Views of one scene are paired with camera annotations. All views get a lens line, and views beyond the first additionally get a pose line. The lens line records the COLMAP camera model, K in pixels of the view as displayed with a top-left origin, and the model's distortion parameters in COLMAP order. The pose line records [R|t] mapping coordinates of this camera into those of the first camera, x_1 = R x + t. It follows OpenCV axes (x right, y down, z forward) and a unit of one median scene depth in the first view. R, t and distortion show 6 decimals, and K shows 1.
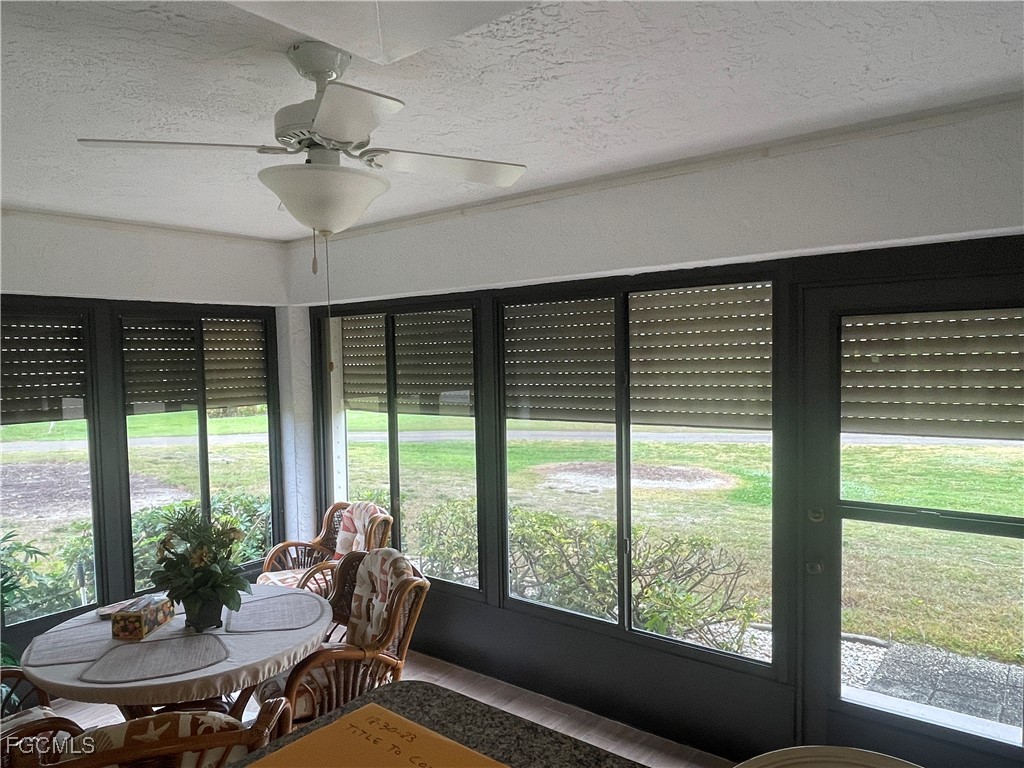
lens RADIAL K [[705.2, 0, 504.3], [0, 705.2, 397.7], [0, 0, 1]] dist [0.021157, -0.038523]
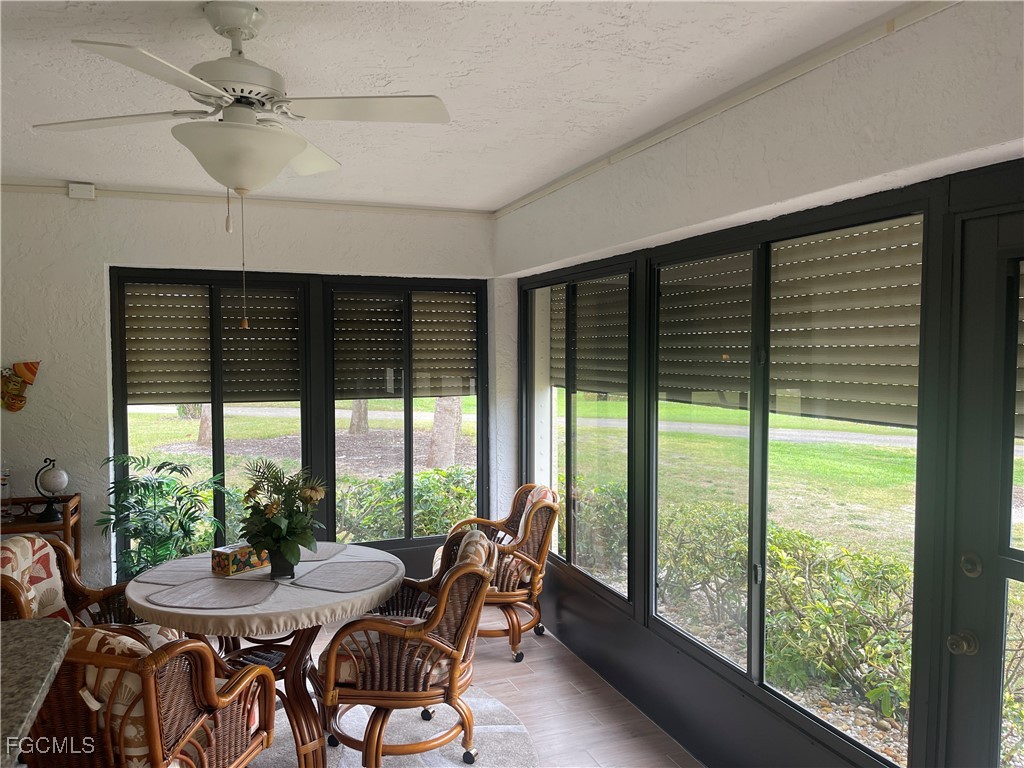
lens RADIAL K [[769.0, 0, 516.0], [0, 769.0, 384.7], [0, 0, 1]] dist [0.065869, -0.078768]
pose [[0.862723, 0.044309, -0.503732, 0.364136], [-0.046151, 0.998896, 0.008823, 0.009250], [0.503567, 0.015636, 0.863815, 0.135596]]
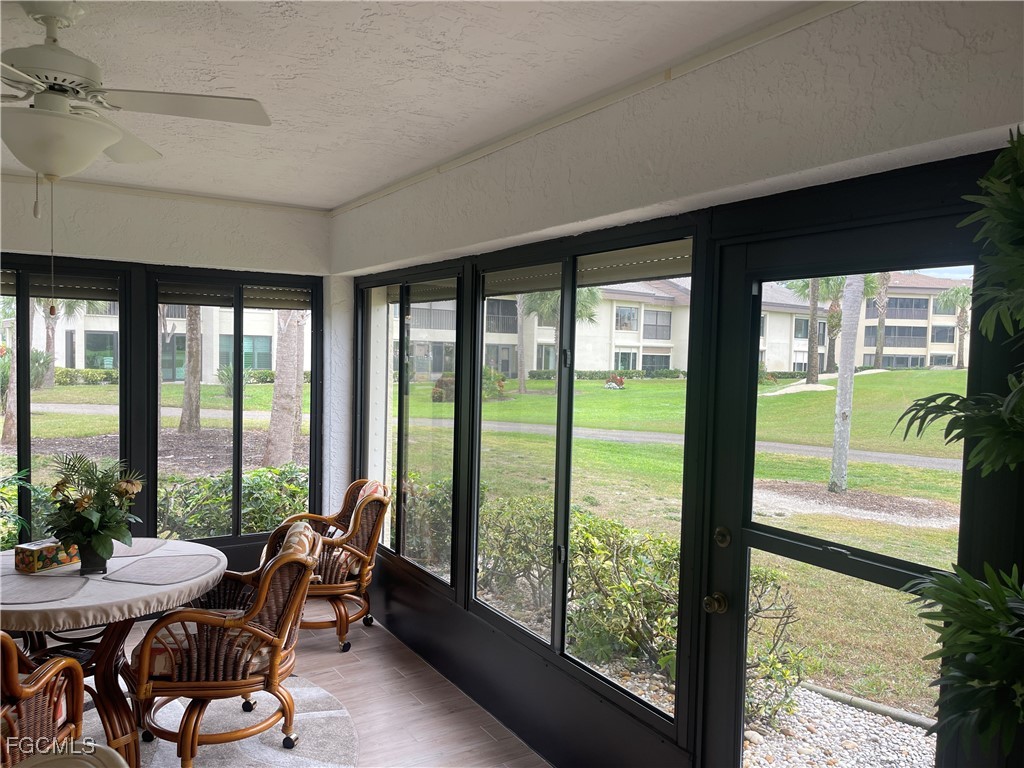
lens RADIAL K [[769.0, 0, 511.8], [0, 769.0, 390.8], [0, 0, 1]] dist [0.065869, -0.078768]
pose [[0.941199, 0.062035, -0.332109, 0.415308], [-0.064435, 0.997915, 0.003793, 0.013575], [0.331652, 0.017829, 0.943233, 0.099070]]
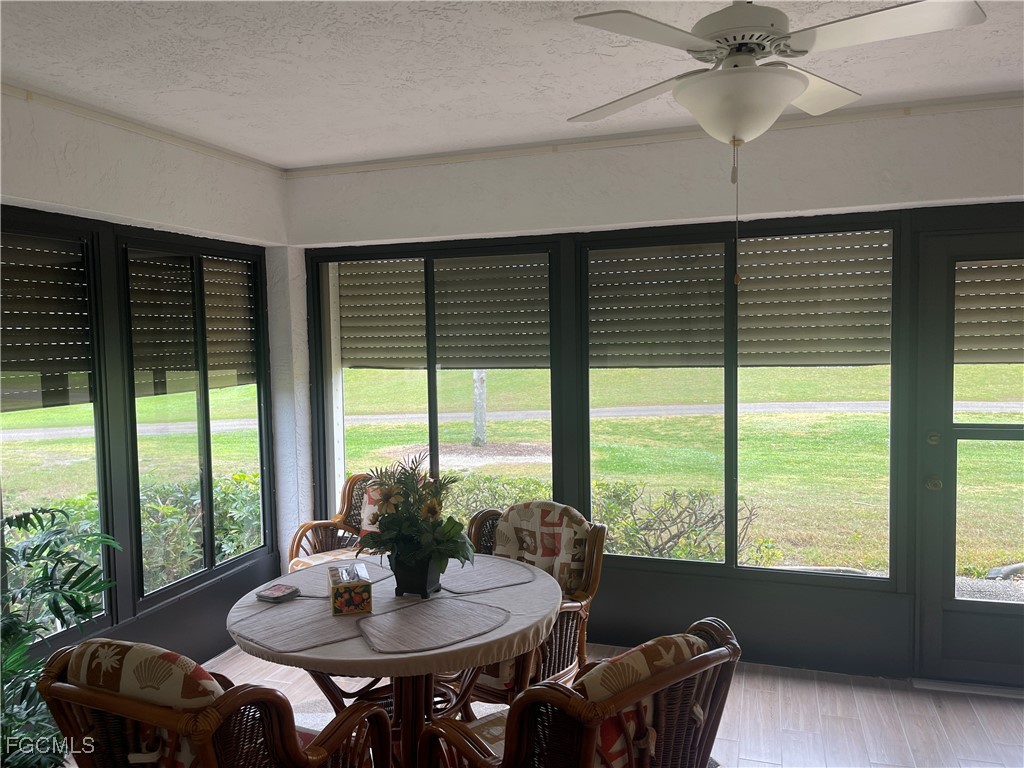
lens RADIAL K [[769.0, 0, 512.8], [0, 769.0, 382.6], [0, 0, 1]] dist [0.065869, -0.078768]
pose [[0.941096, -0.019430, 0.337580, -0.509958], [0.020084, 0.999797, 0.001557, 0.052004], [-0.337541, 0.005315, 0.941296, 0.048844]]
